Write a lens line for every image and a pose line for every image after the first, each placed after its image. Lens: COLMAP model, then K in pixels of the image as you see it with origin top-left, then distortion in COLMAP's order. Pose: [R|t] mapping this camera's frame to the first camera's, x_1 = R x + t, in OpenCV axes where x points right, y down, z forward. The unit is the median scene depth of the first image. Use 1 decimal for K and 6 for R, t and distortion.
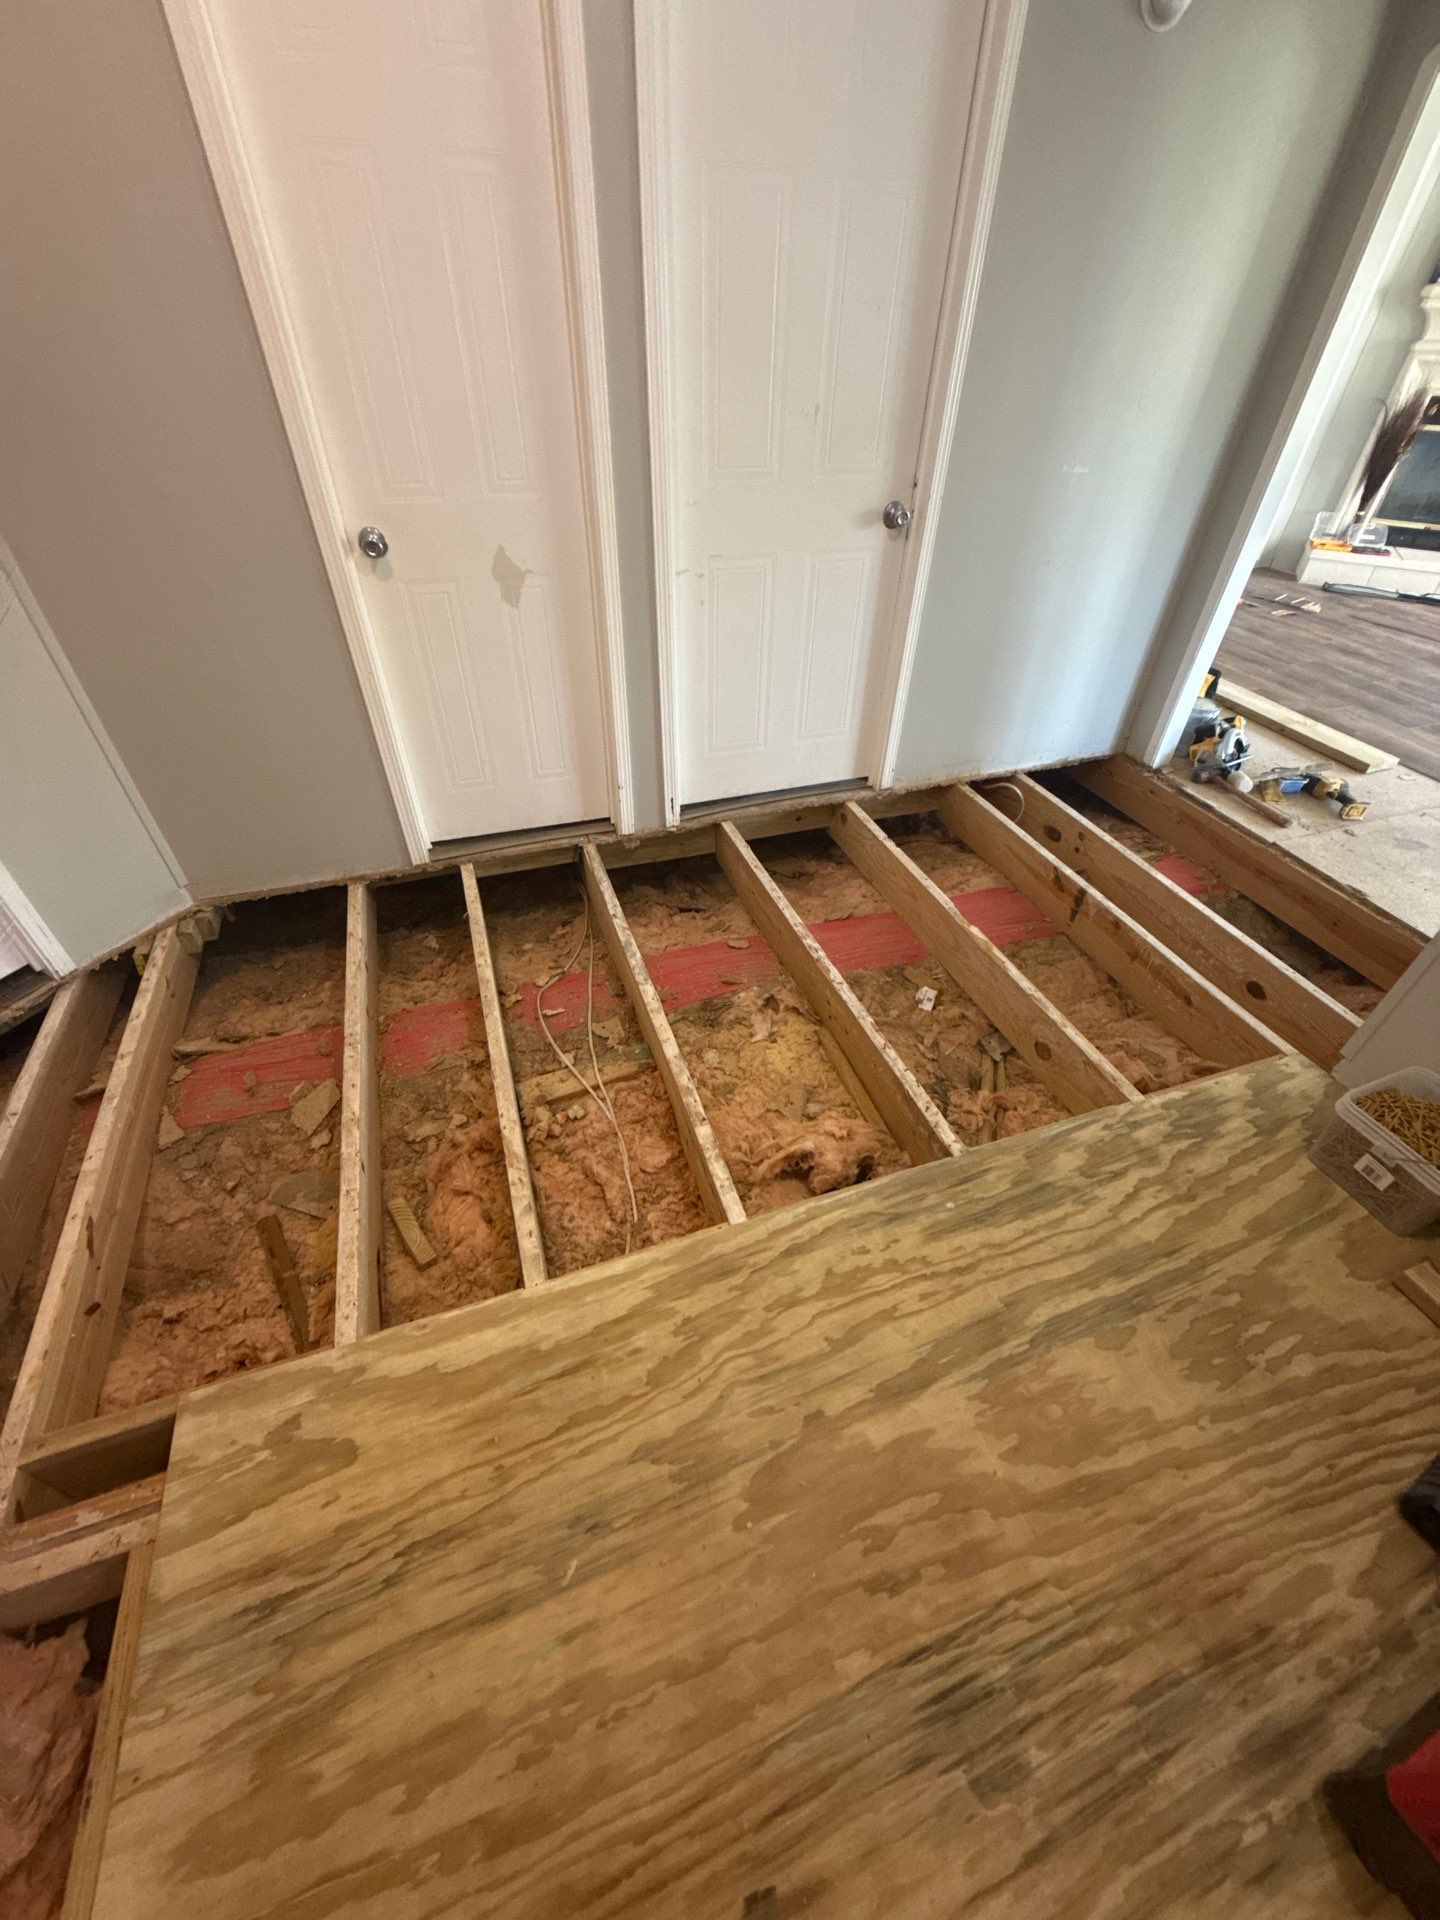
lens RADIAL K [[764.0, 0, 720.2], [0, 764.0, 958.9], [0, 0, 1]] dist [-0.001942, 0.000194]
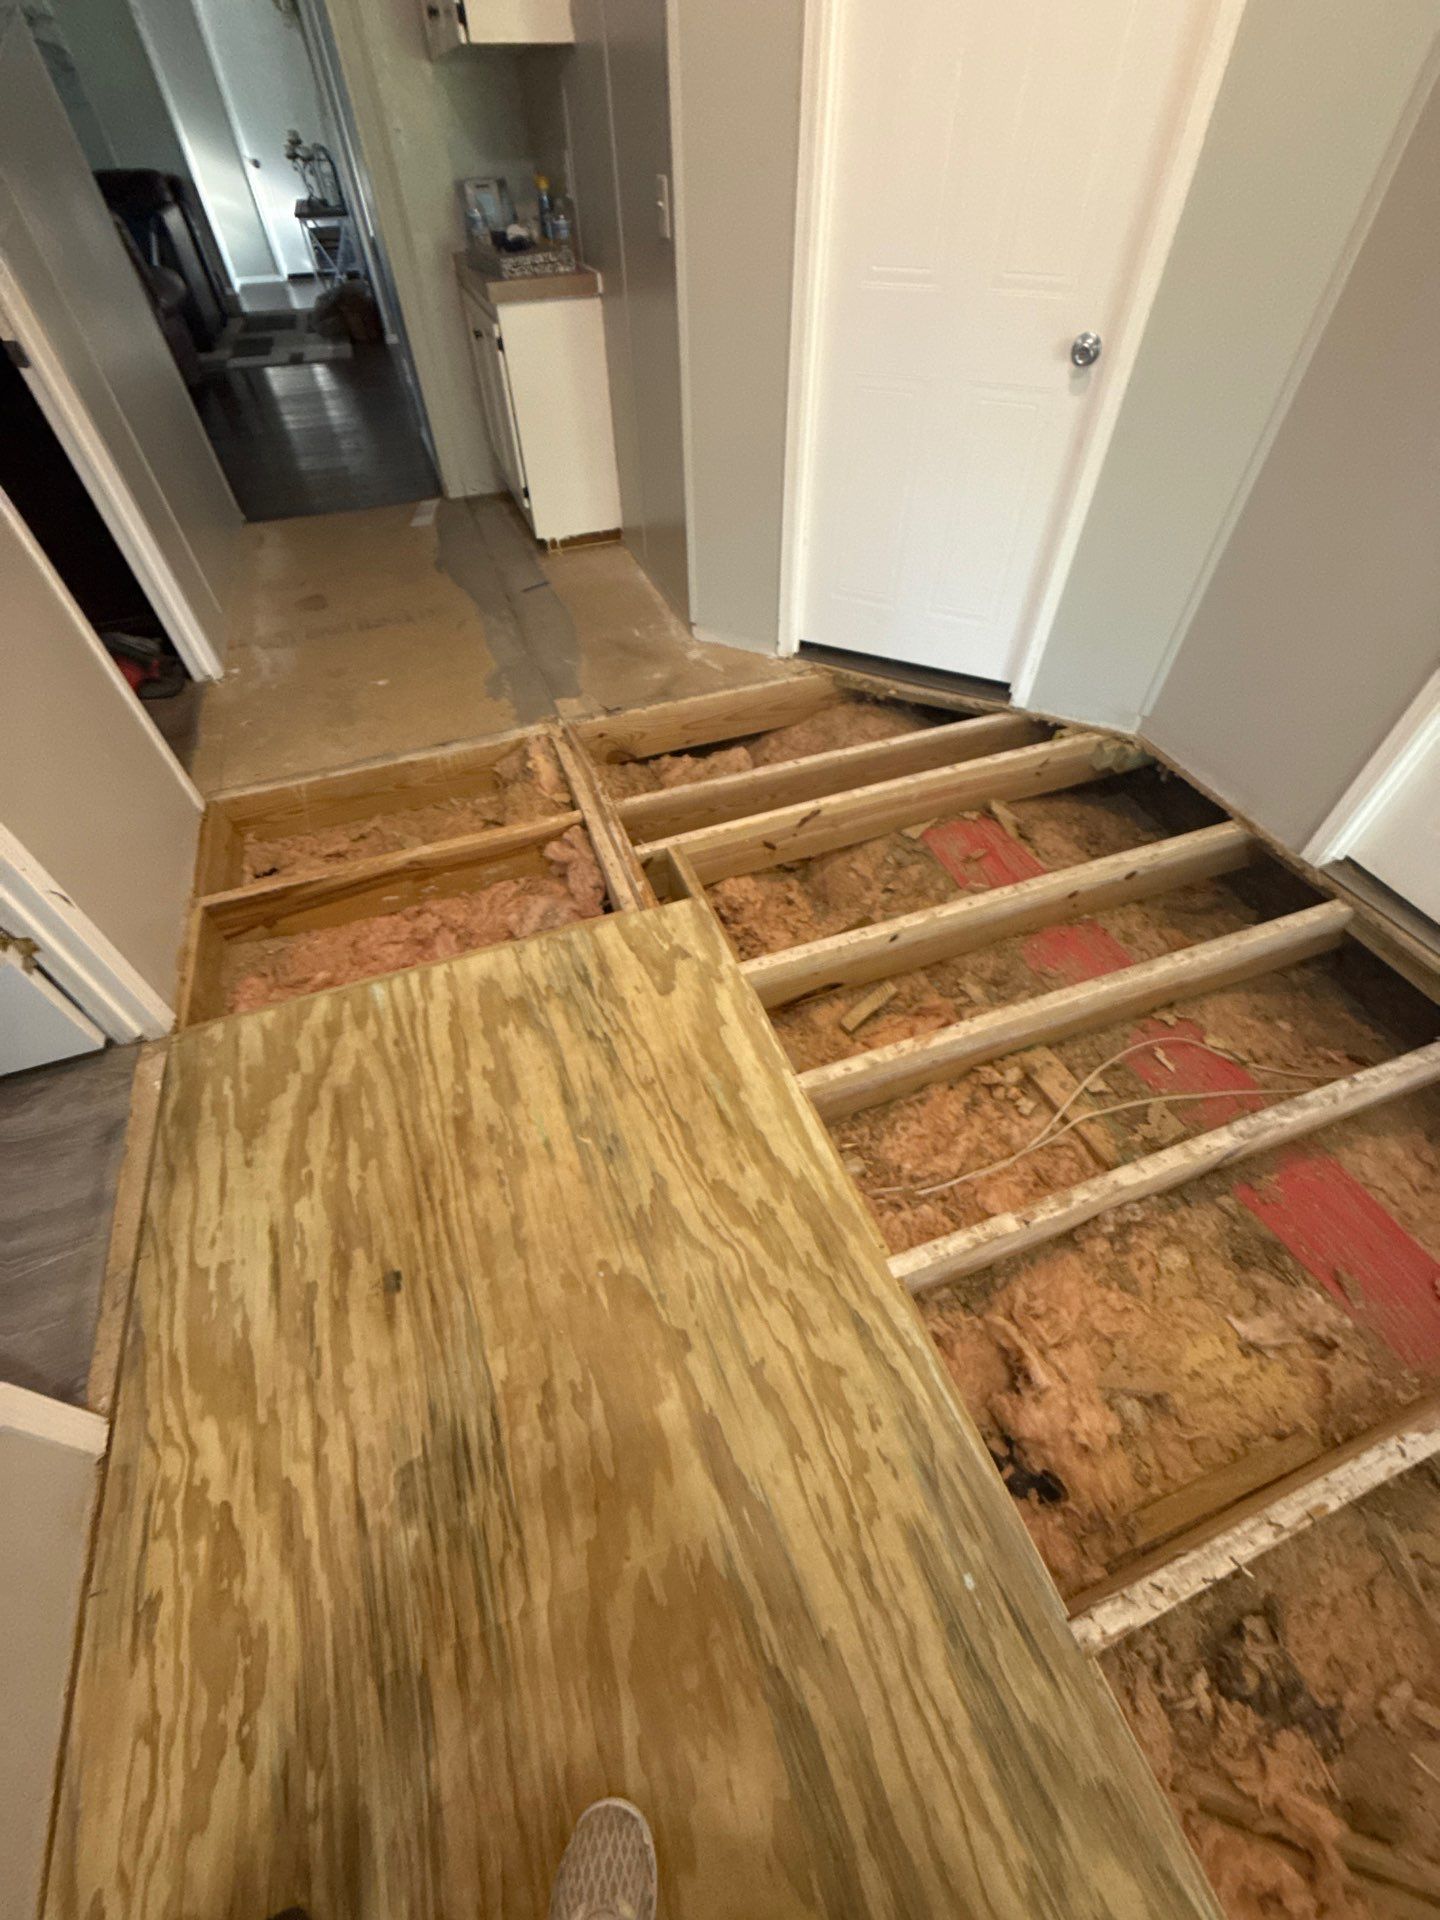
lens RADIAL K [[764.0, 0, 719.9], [0, 764.0, 961.5], [0, 0, 1]] dist [-0.001942, 0.000194]
pose [[0.017377, 0.741049, -0.671226, 0.366145], [-0.640024, 0.524008, 0.561947, -0.211063], [0.768158, 0.419836, 0.483395, 0.299908]]
